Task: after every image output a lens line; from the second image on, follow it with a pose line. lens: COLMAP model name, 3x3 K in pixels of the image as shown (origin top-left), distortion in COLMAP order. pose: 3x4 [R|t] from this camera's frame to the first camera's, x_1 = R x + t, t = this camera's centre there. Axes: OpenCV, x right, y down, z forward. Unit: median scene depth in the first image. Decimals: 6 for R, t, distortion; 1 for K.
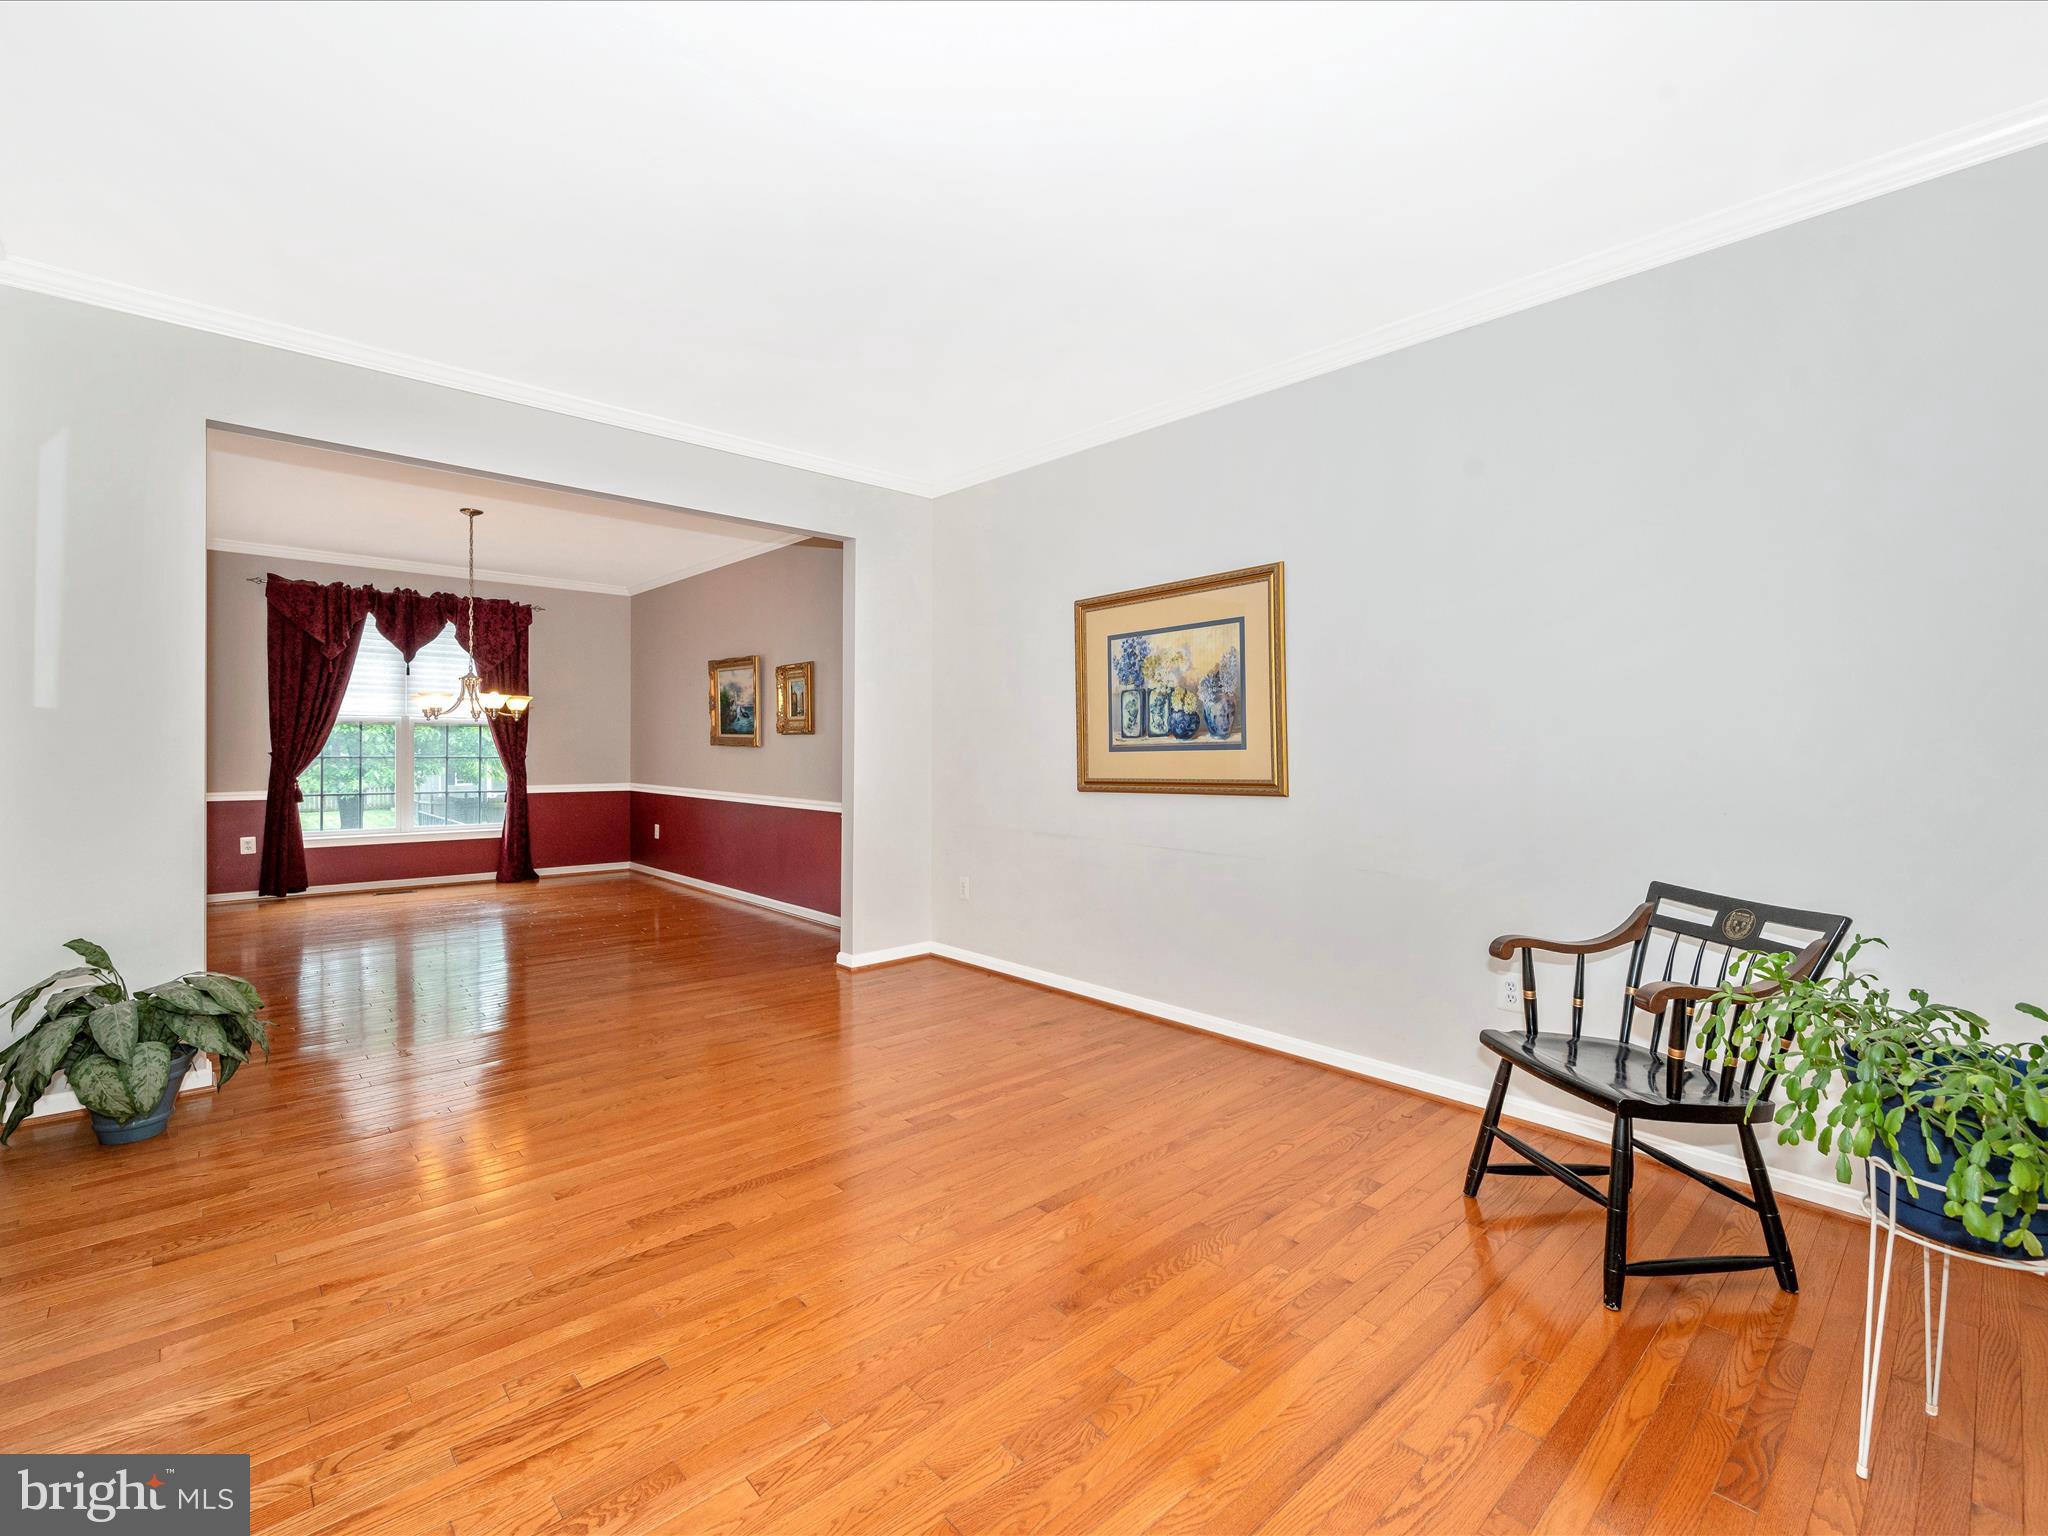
lens RADIAL K [[910.6, 0, 1026.5], [0, 910.6, 743.7], [0, 0, 1]] dist [0.000548, 0.000041]
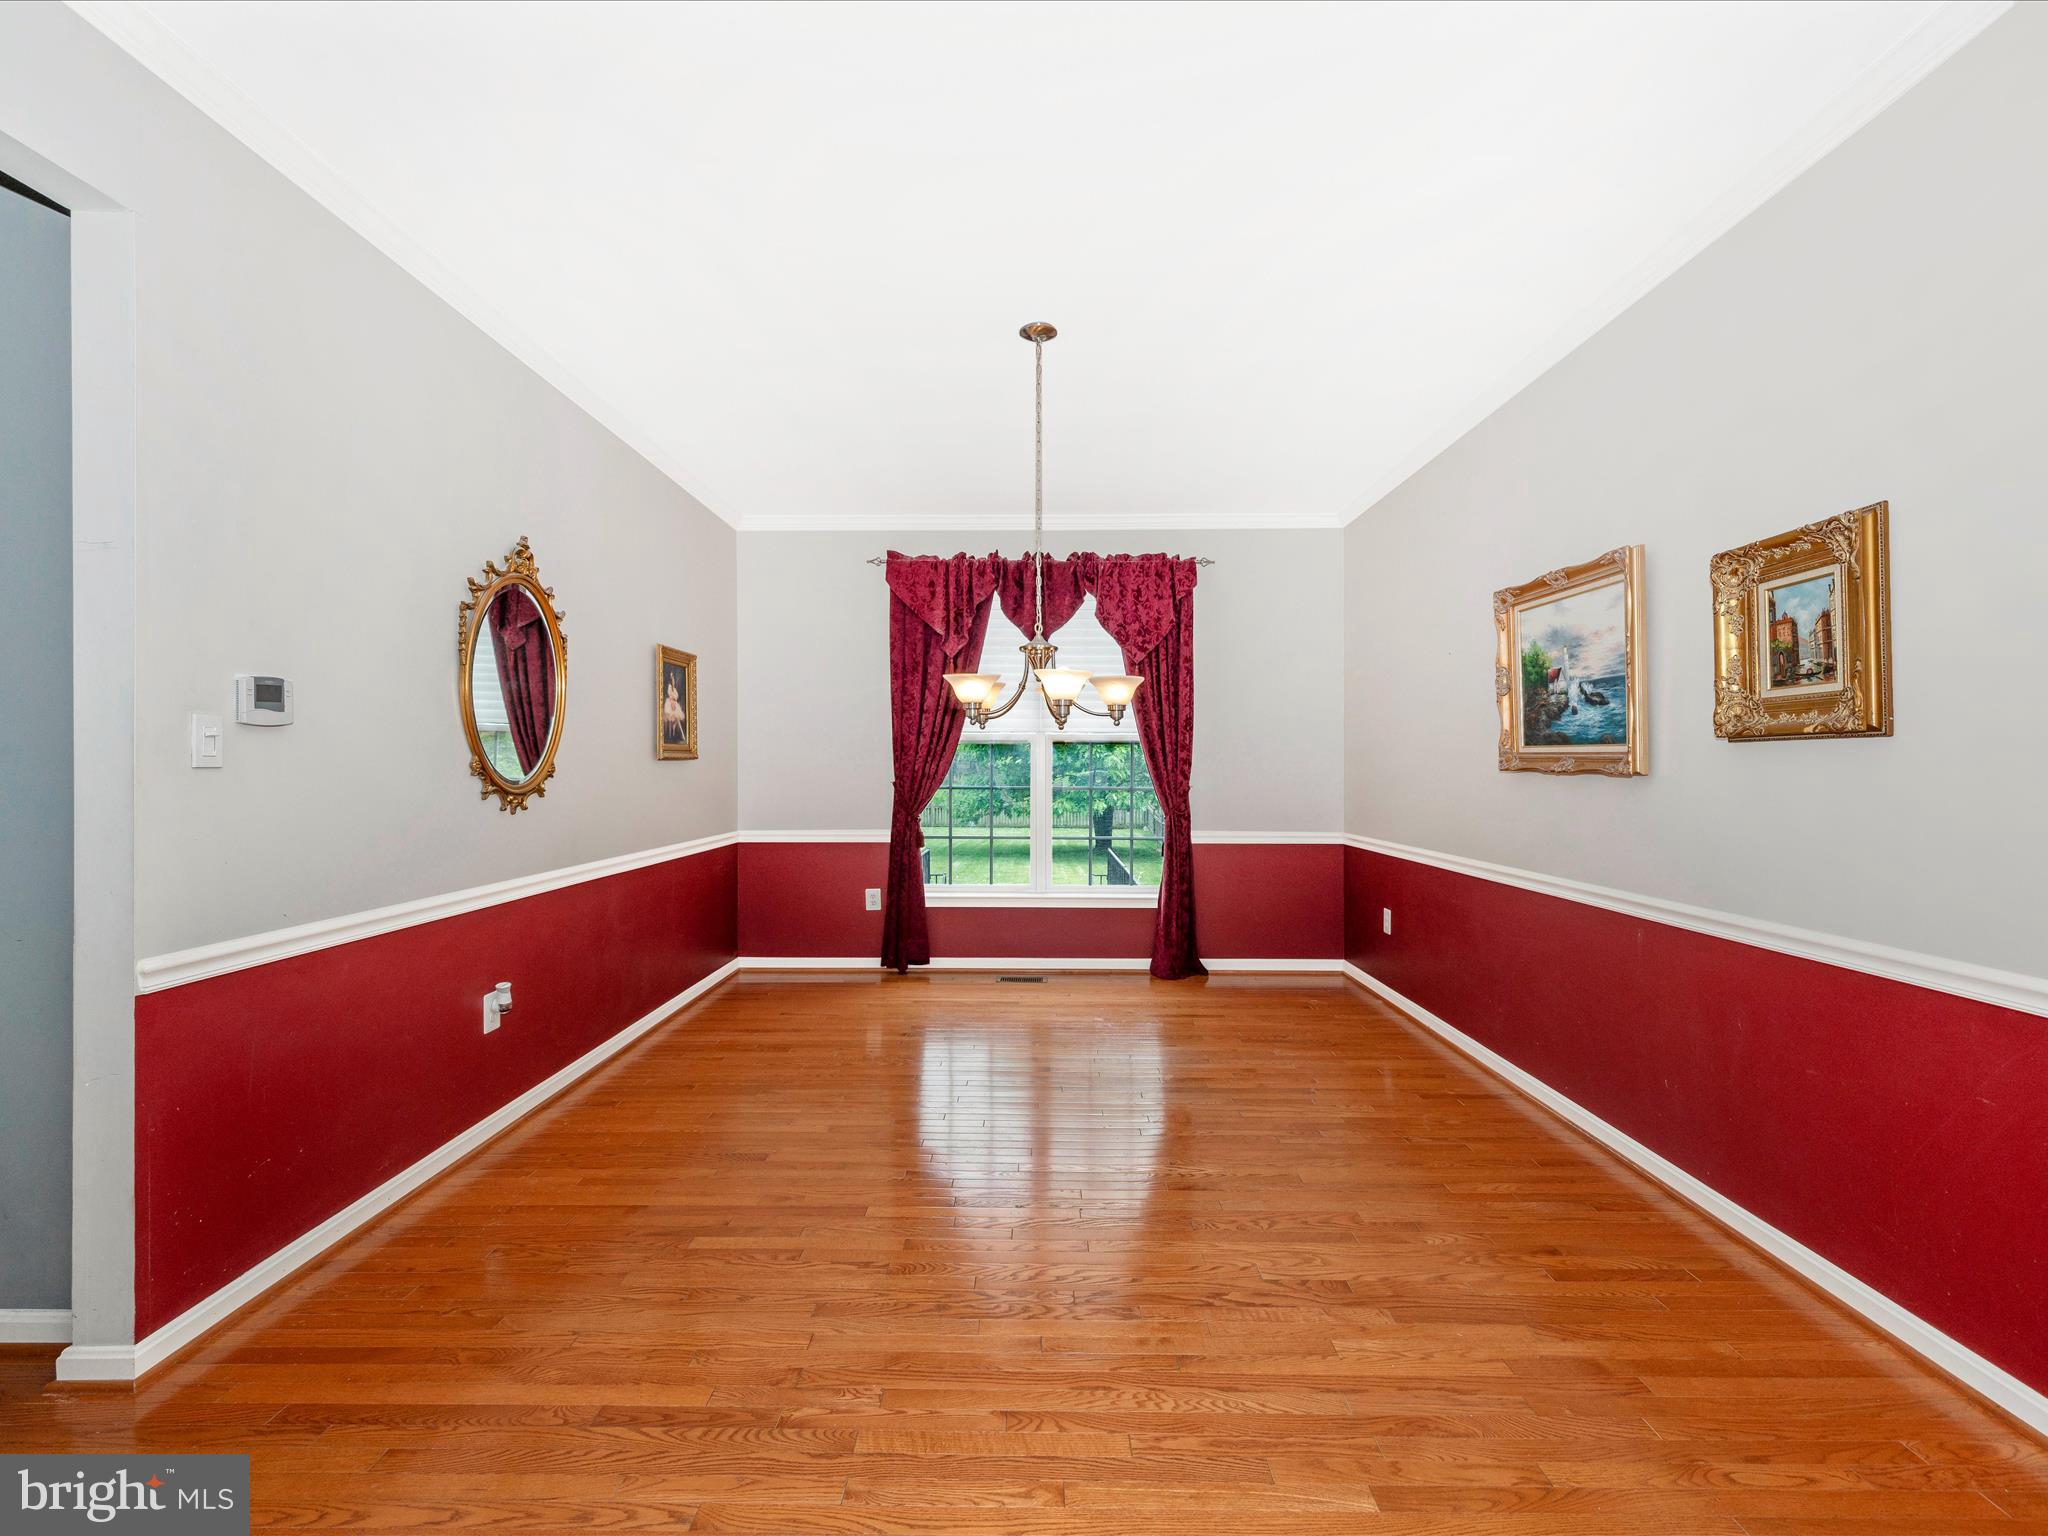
lens RADIAL K [[930.5, 0, 1022.2], [0, 930.5, 775.7], [0, 0, 1]] dist [-0.000305, -0.000102]
pose [[0.725705, 0.001355, -0.688005, -0.193146], [0.006045, 0.999947, 0.008346, -0.001415], [0.687980, -0.010215, 0.725658, 0.475349]]
